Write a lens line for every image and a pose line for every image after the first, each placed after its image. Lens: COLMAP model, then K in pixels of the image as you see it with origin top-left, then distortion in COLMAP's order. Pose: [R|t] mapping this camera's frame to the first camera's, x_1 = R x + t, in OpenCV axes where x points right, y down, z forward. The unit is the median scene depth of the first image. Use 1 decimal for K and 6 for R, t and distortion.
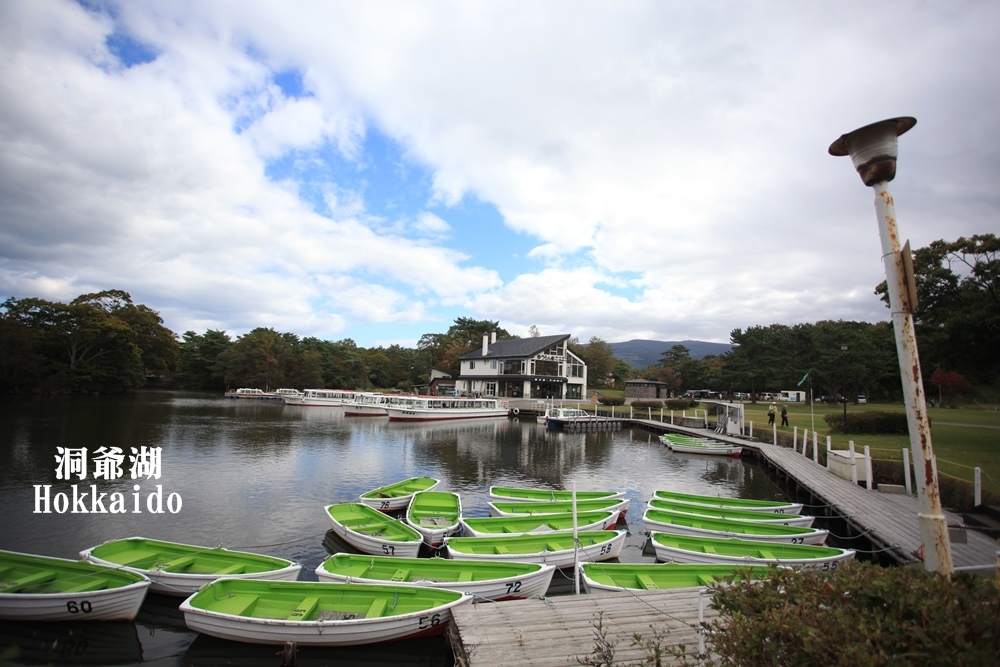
lens RADIAL K [[518.7, 0, 500.0], [0, 518.7, 333.5], [0, 0, 1]] dist [-0.047410, 0.000299]
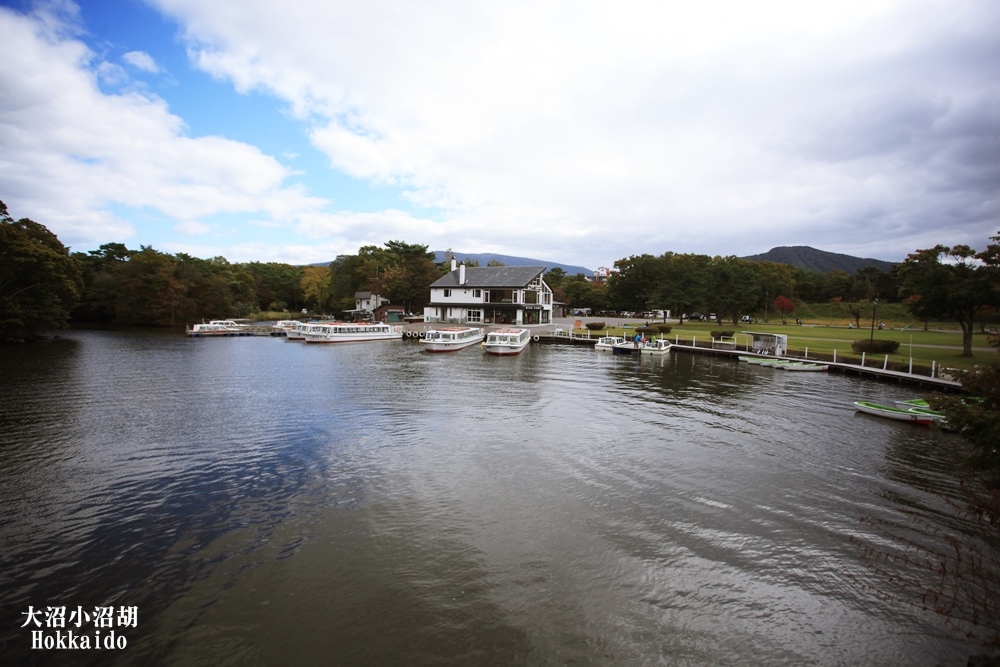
lens RADIAL K [[518.7, 0, 500.0], [0, 518.7, 333.5], [0, 0, 1]] dist [-0.047410, 0.000299]
pose [[0.905824, -0.041531, 0.421614, -0.423121], [-0.033631, 0.984994, 0.169280, -0.040636], [-0.422317, -0.167517, 0.890834, 0.021062]]
